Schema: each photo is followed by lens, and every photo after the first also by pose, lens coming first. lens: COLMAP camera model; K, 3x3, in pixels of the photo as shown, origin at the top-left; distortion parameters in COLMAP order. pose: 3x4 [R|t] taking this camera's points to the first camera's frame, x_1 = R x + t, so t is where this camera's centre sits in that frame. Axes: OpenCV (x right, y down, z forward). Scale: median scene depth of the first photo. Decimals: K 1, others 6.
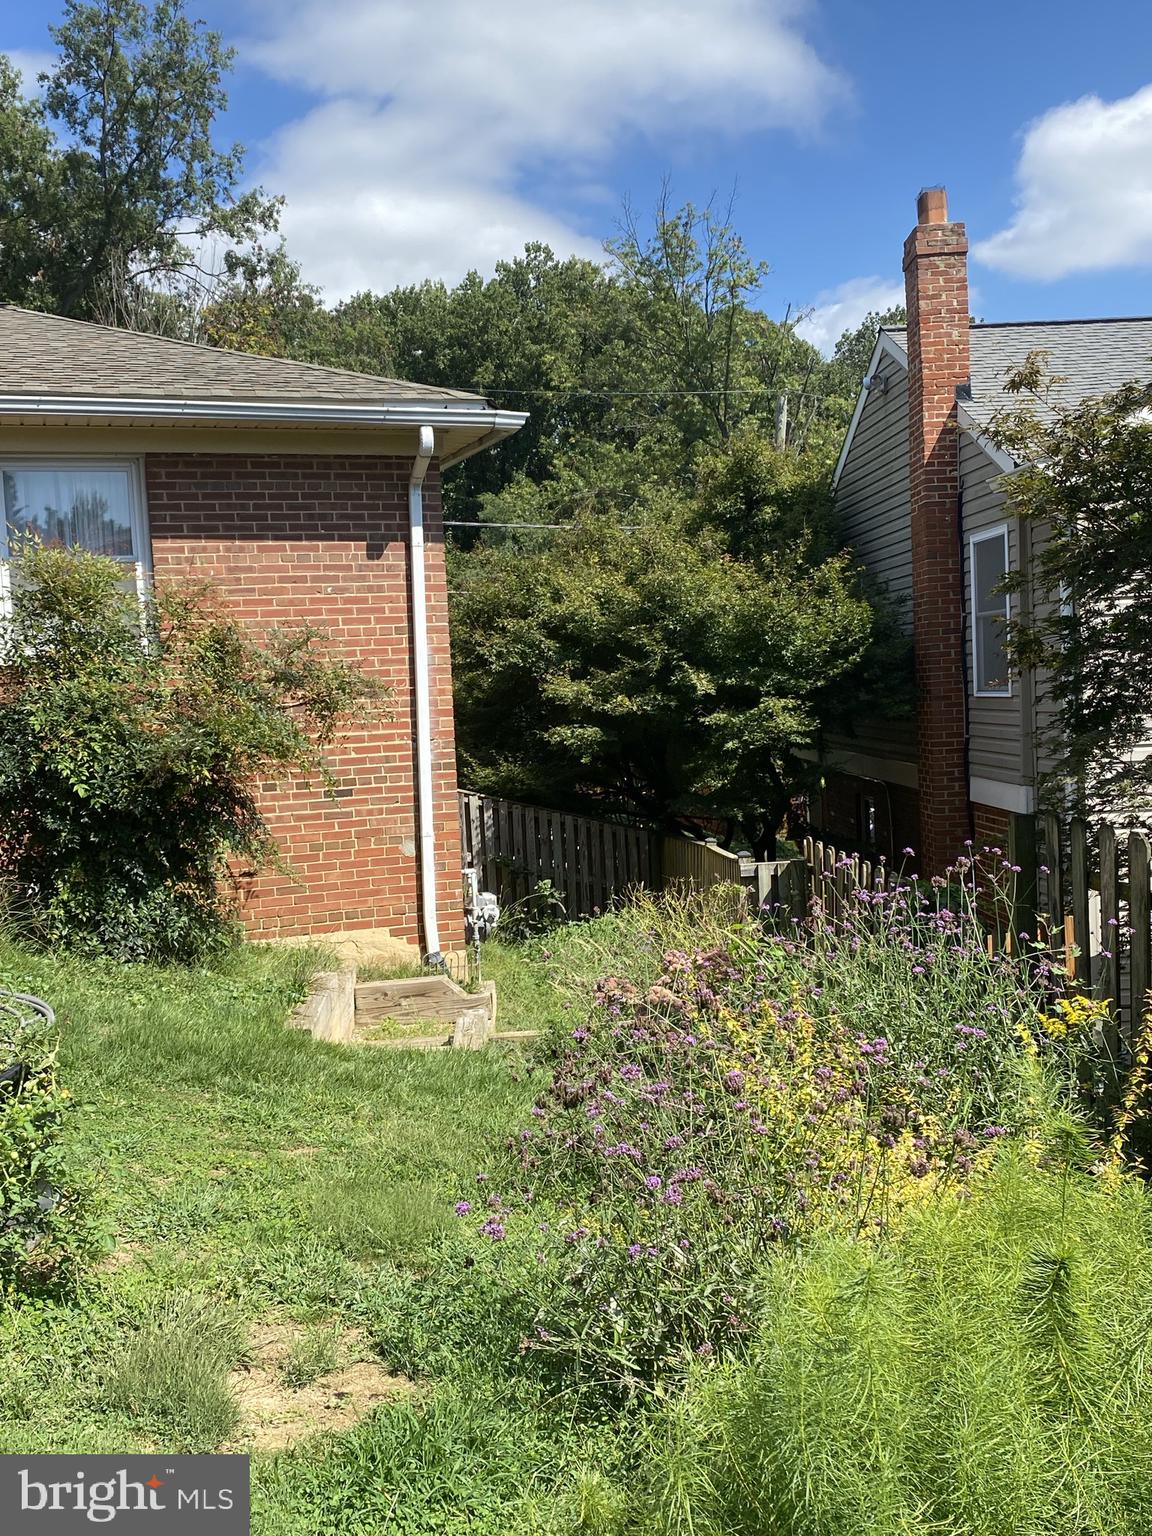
lens RADIAL K [[1355.7, 0, 576.0], [0, 1355.7, 768.0], [0, 0, 1]] dist [0.040136, -0.011755]
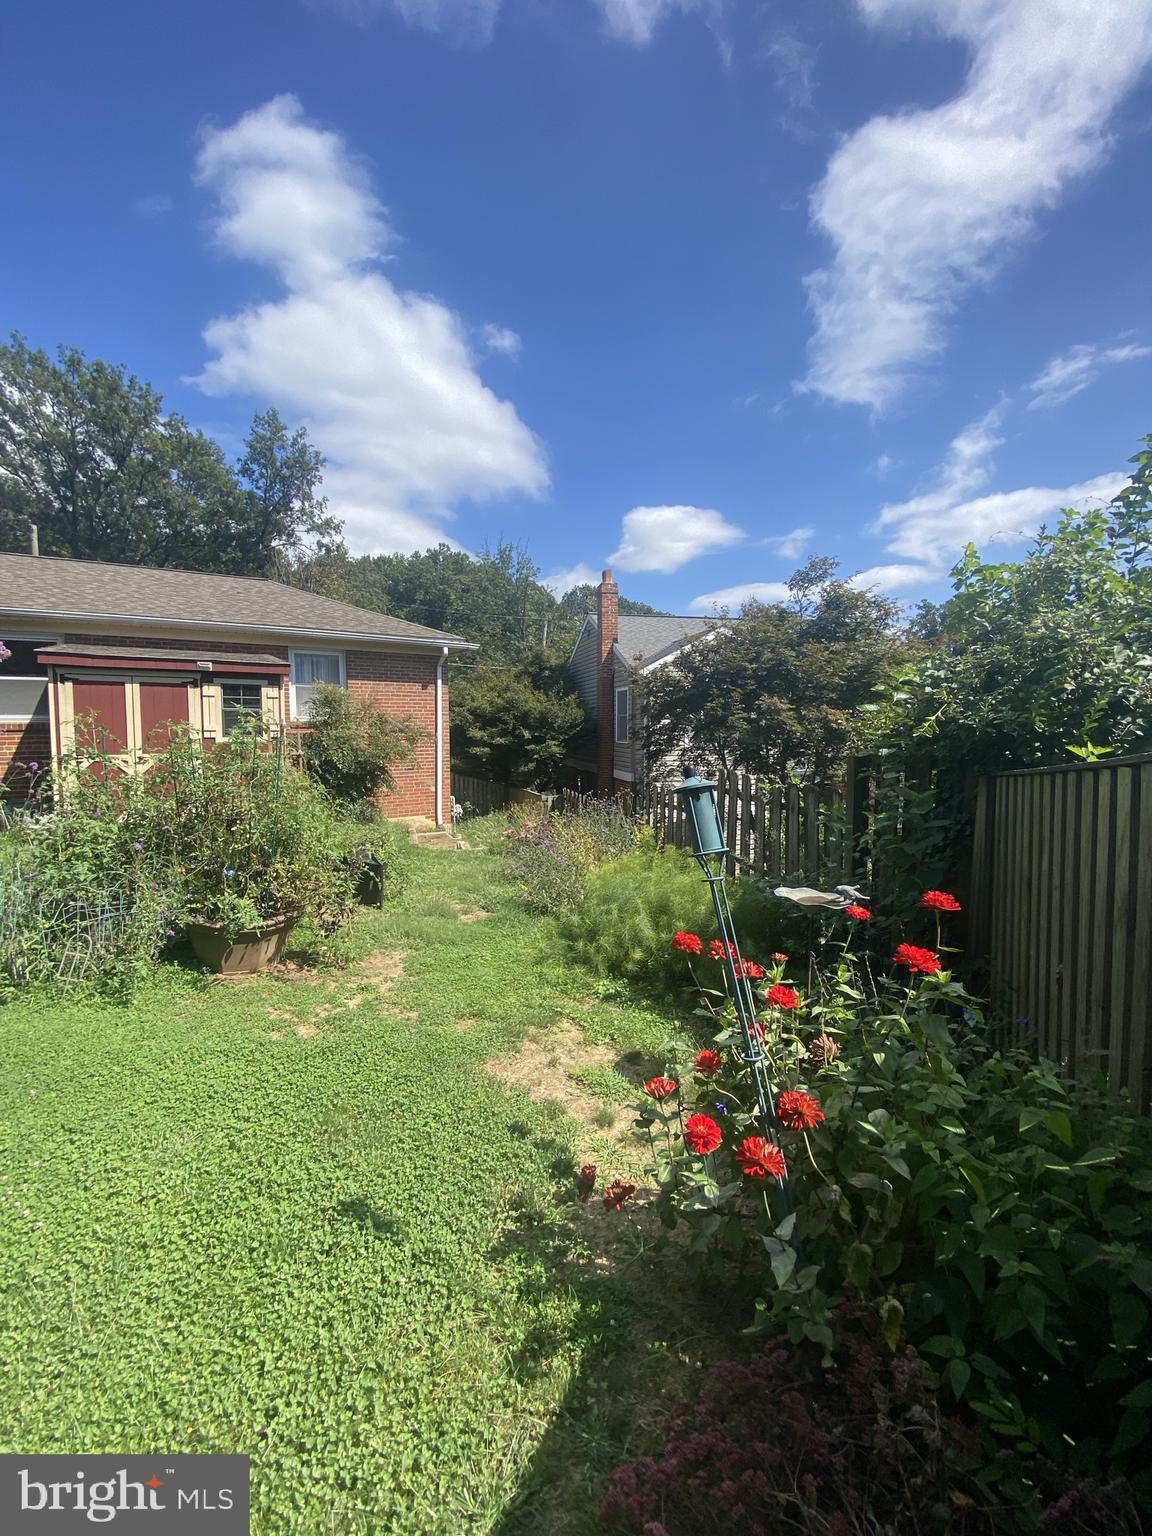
lens RADIAL K [[604.3, 0, 576.0], [0, 604.3, 768.0], [0, 0, 1]] dist [0.000716, -0.012966]
pose [[0.971426, 0.028832, 0.235583, -0.103108], [-0.031858, 0.999451, 0.009048, -0.005623], [-0.235193, -0.016295, 0.971812, -0.269616]]
